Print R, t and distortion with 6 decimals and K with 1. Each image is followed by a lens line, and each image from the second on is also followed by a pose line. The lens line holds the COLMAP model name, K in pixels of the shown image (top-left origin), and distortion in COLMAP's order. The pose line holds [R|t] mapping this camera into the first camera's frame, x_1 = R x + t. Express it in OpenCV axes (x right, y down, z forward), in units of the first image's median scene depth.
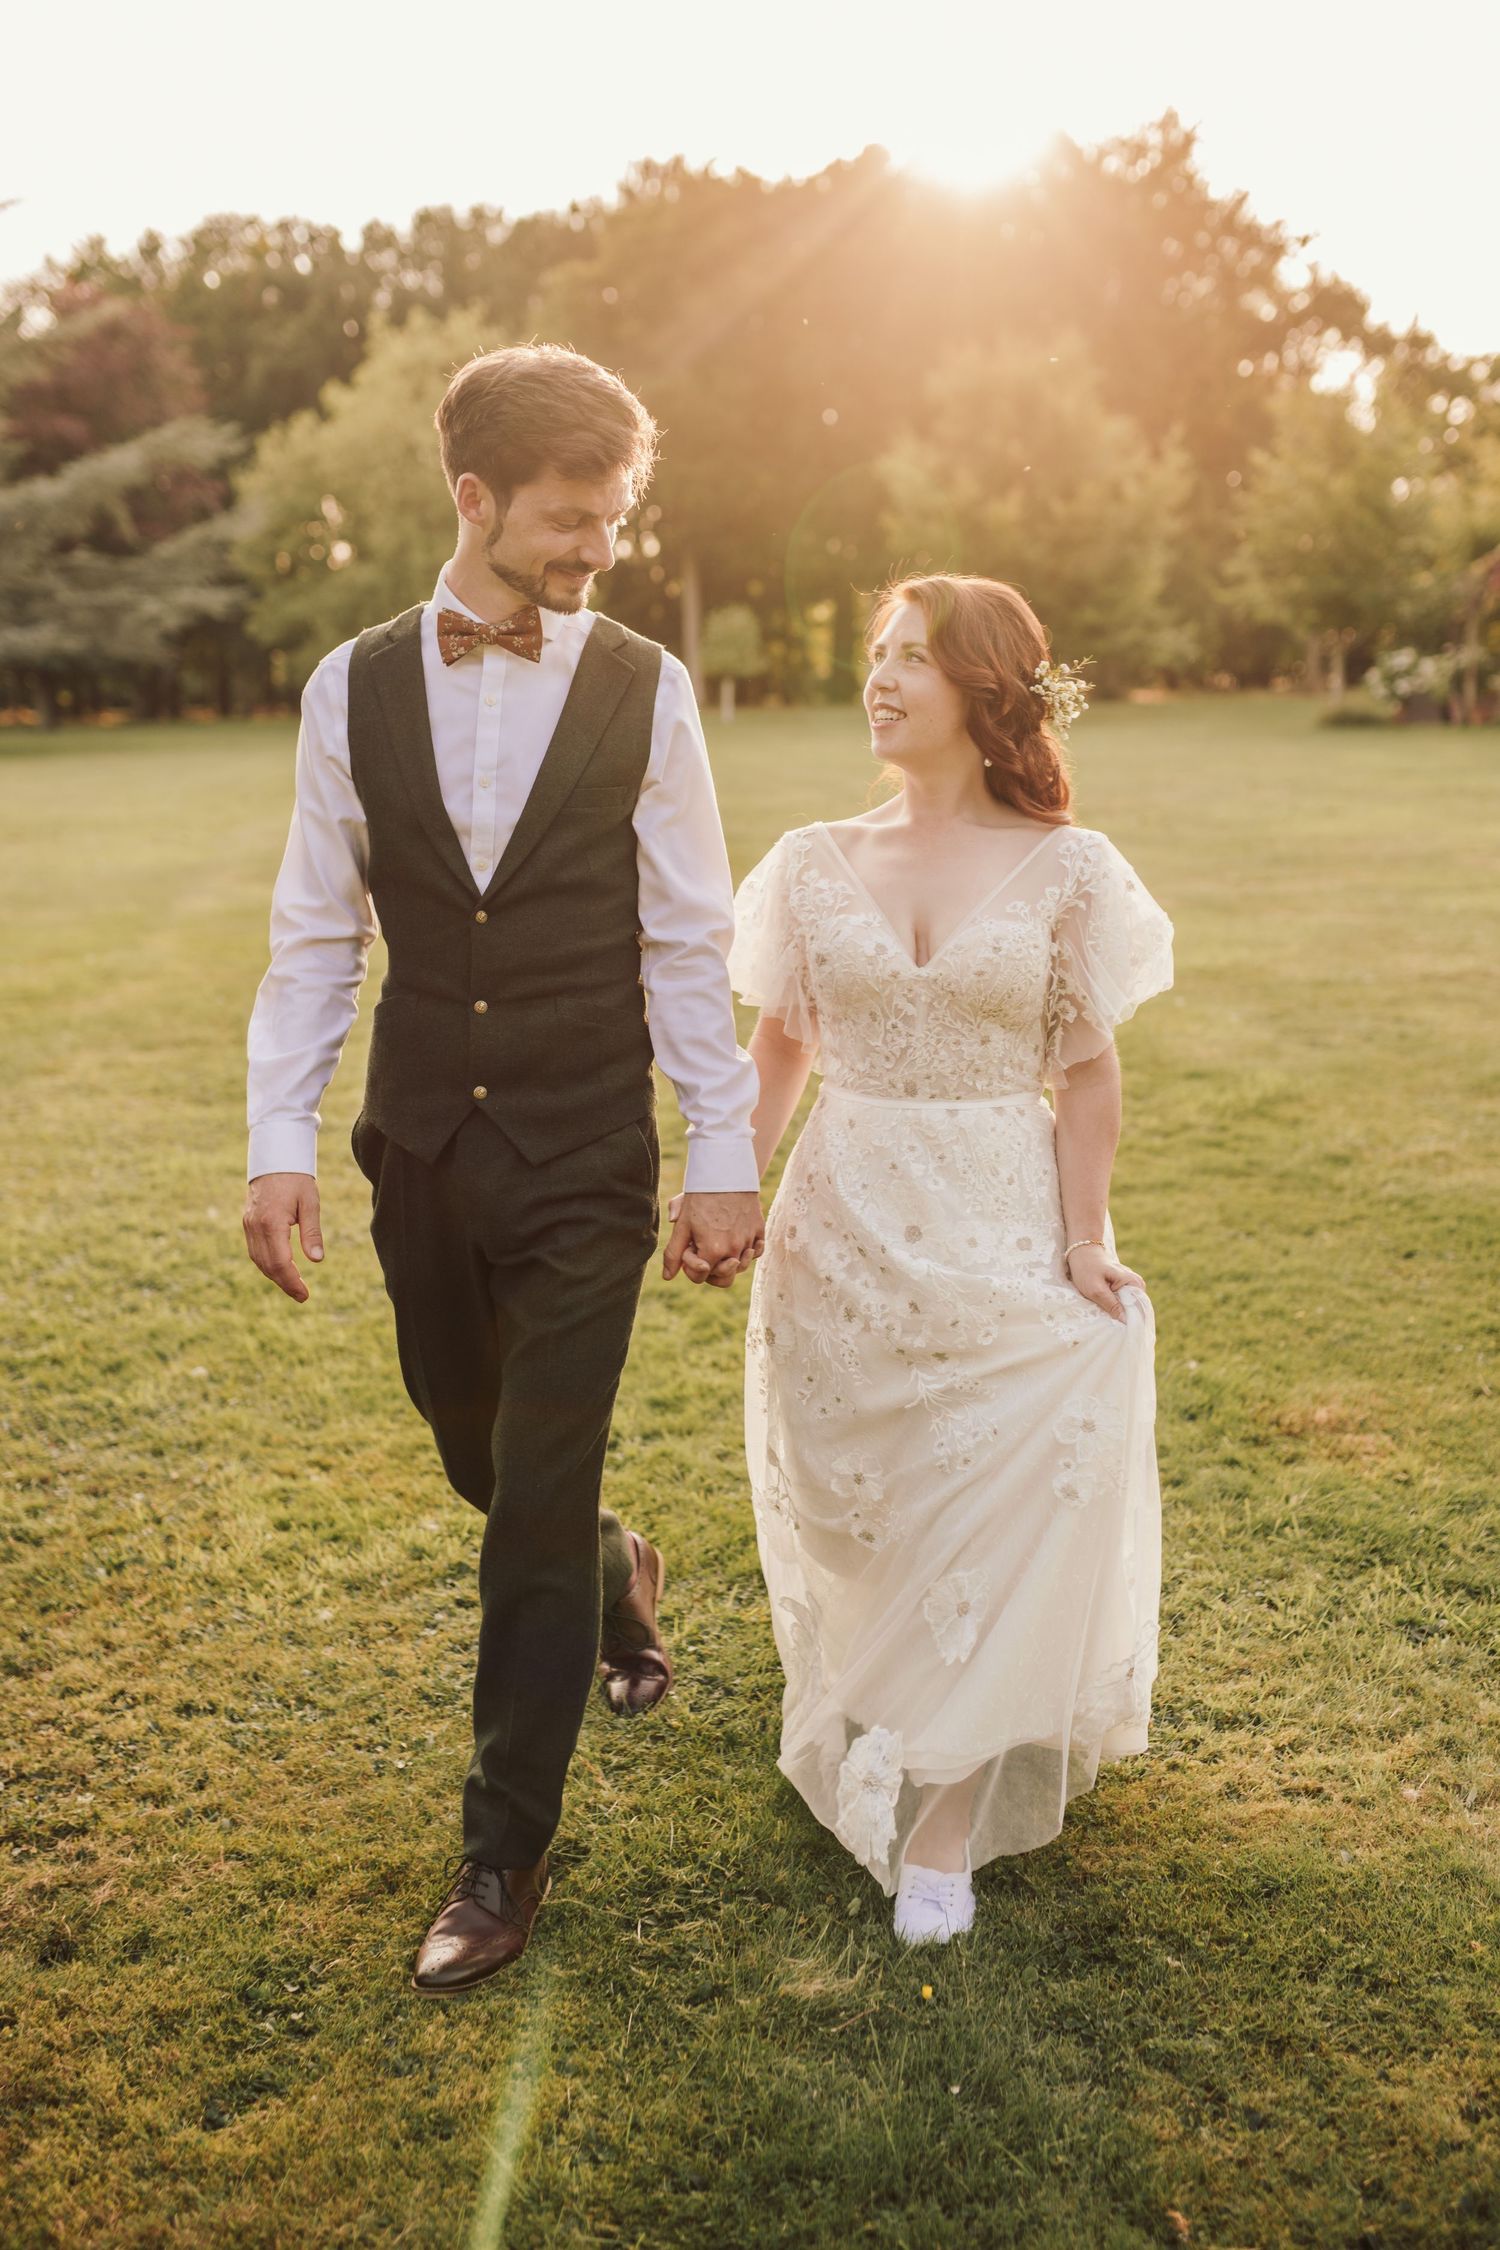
lens RADIAL K [[2172.5, 0, 750.0], [0, 2172.5, 1125.0], [0, 0, 1]] dist [-0.053881, 0.006688]
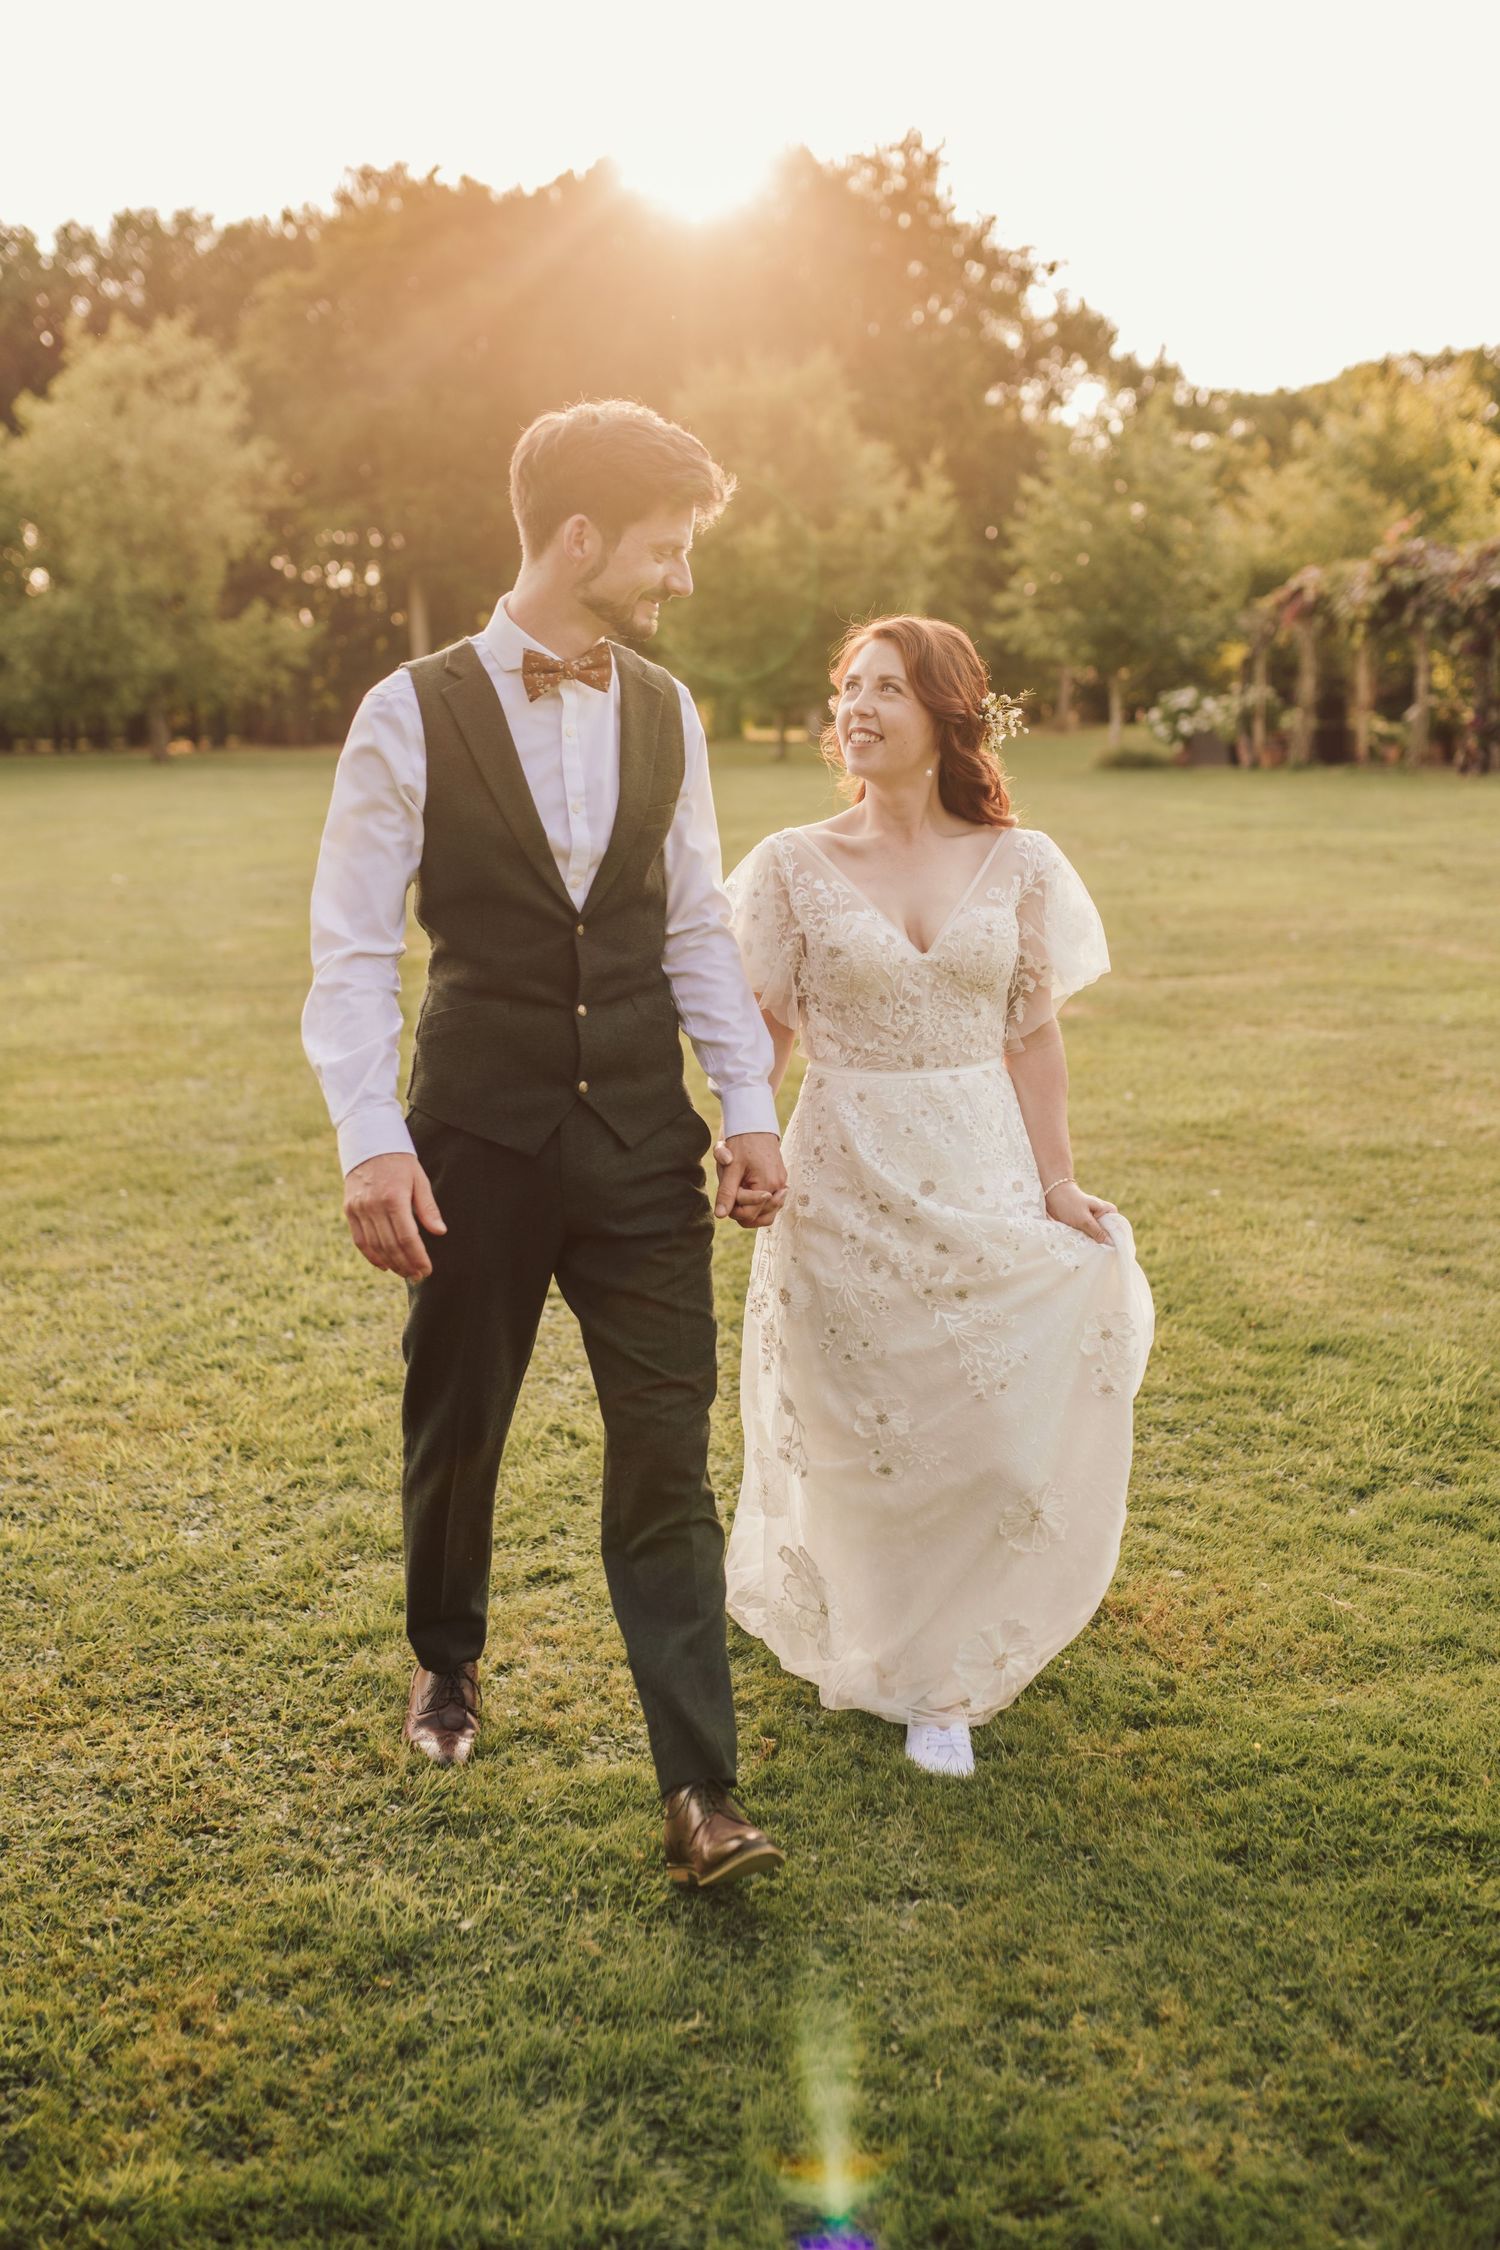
lens RADIAL K [[2172.5, 0, 750.0], [0, 2172.5, 1125.0], [0, 0, 1]] dist [-0.053881, 0.006688]
pose [[0.991929, -0.018893, 0.125383, -0.007399], [0.020777, 0.999690, -0.013739, -0.012917], [-0.125084, 0.016233, 0.992013, 0.056286]]
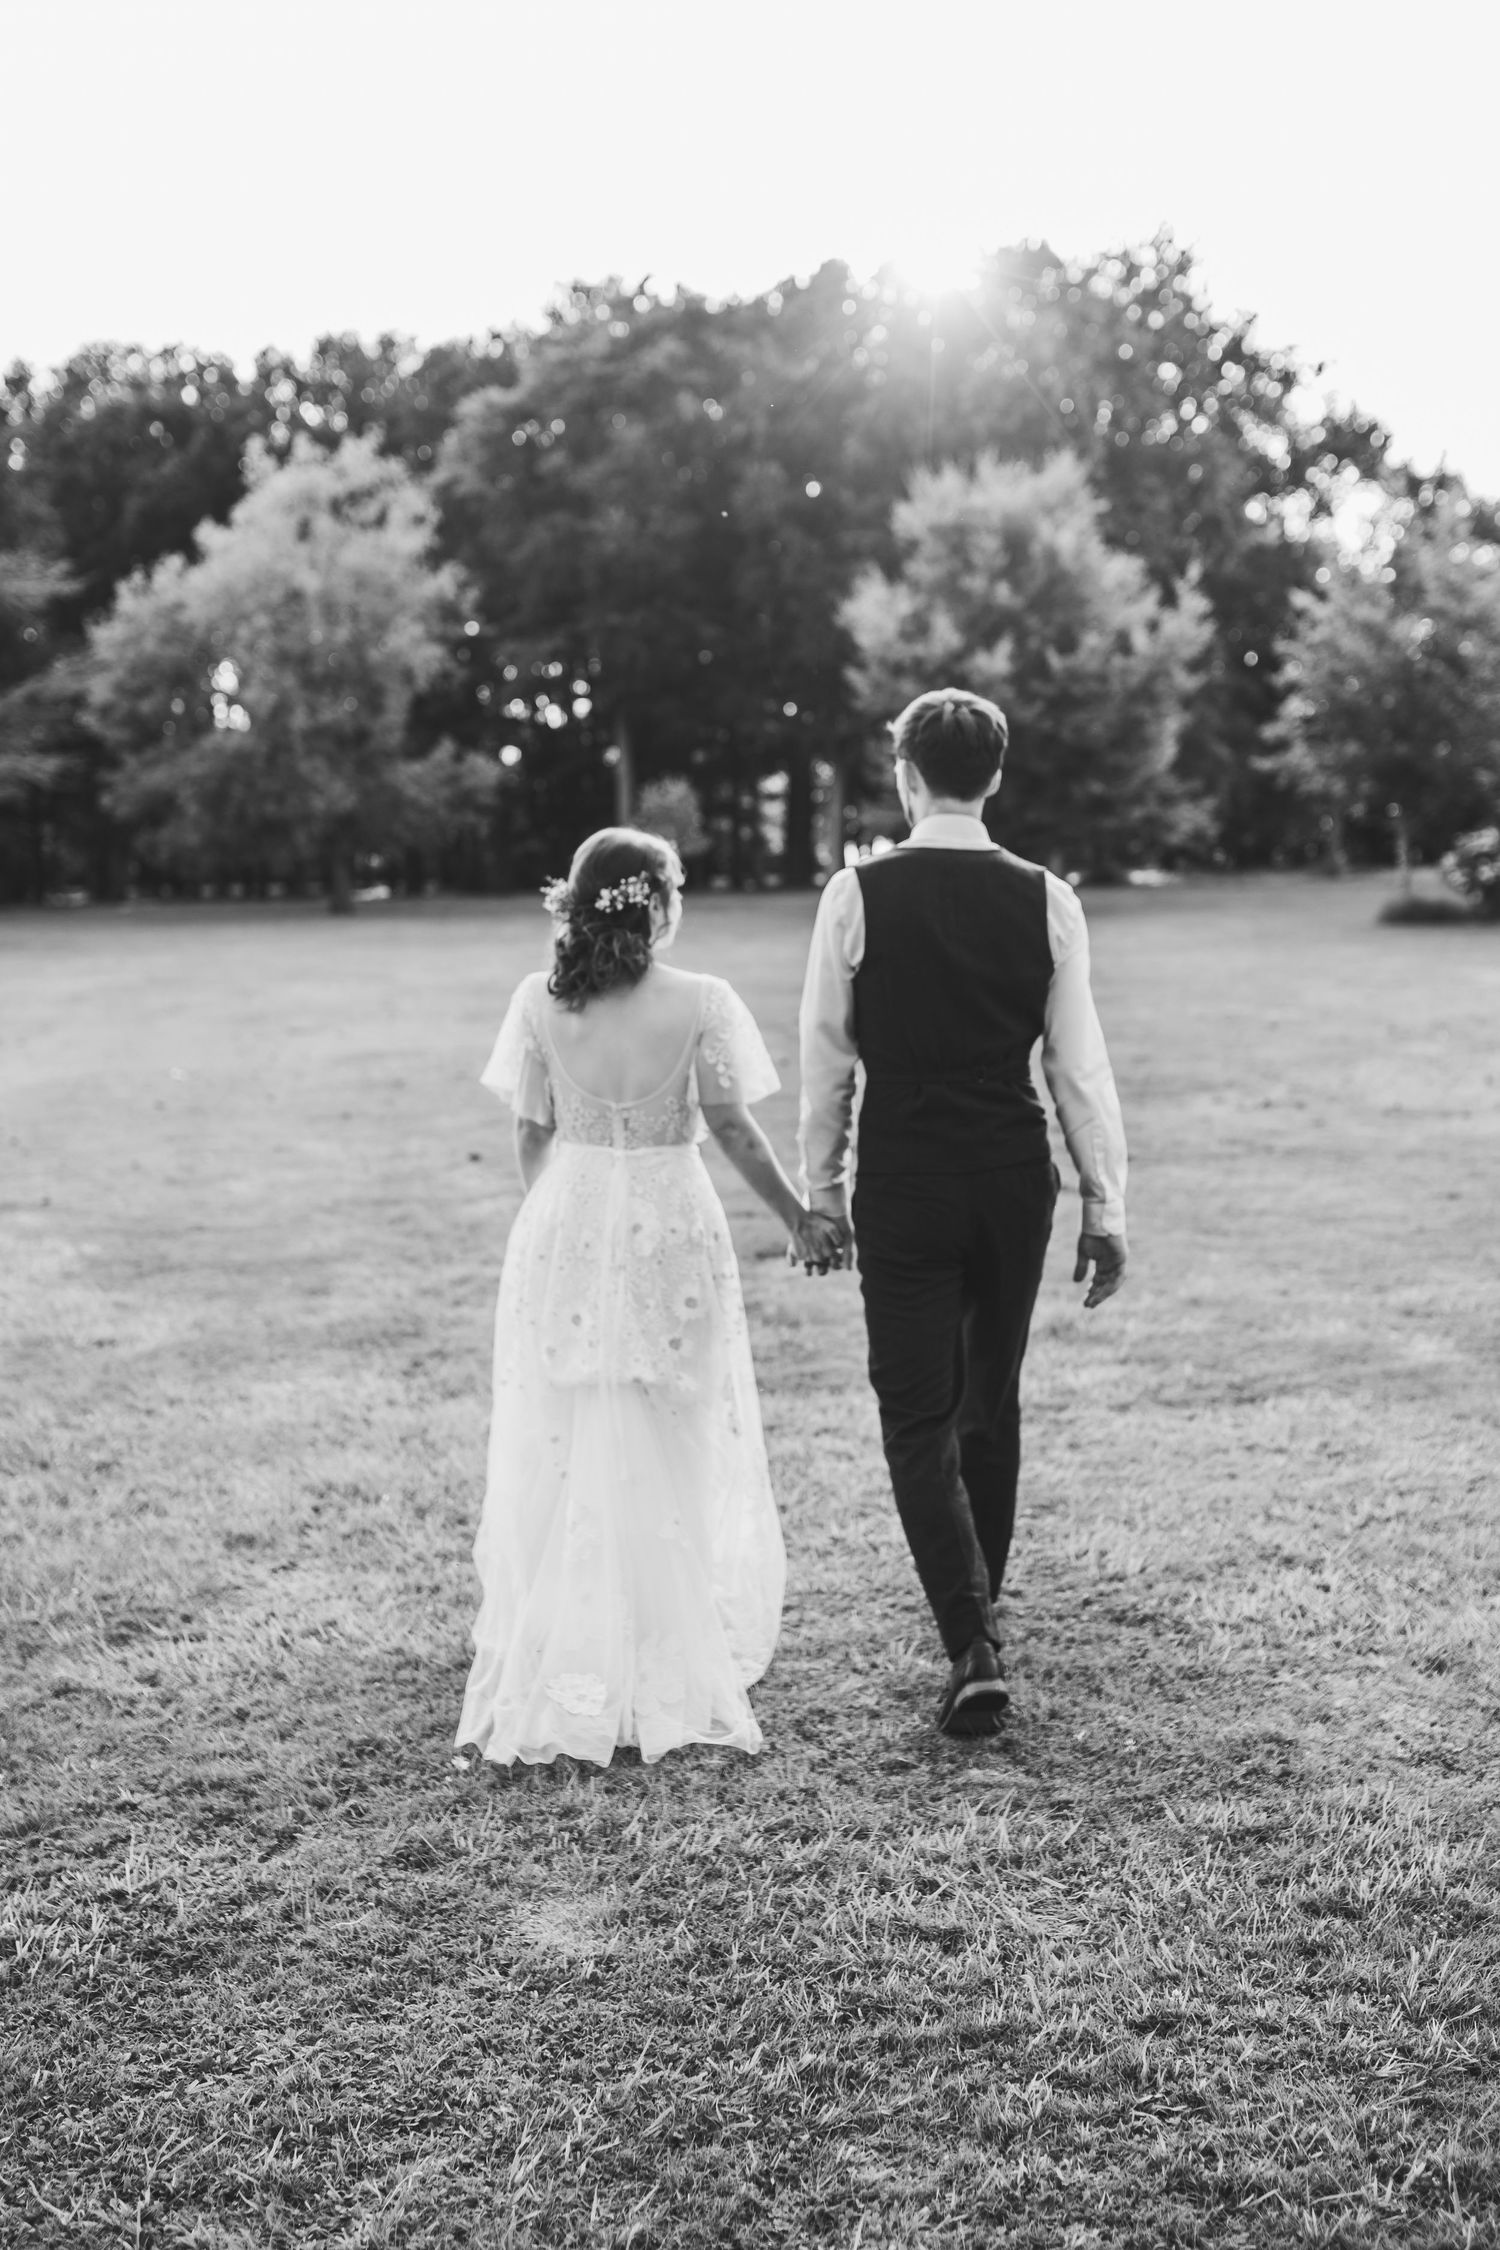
lens RADIAL K [[2259.0, 0, 750.0], [0, 2259.0, 1125.0], [0, 0, 1]] dist [-0.010029, -0.252236]
pose [[0.999772, -0.001920, 0.021274, 0.004139], [0.003660, 0.996618, -0.082094, -0.027613], [-0.021045, 0.082154, 0.996397, 0.115976]]
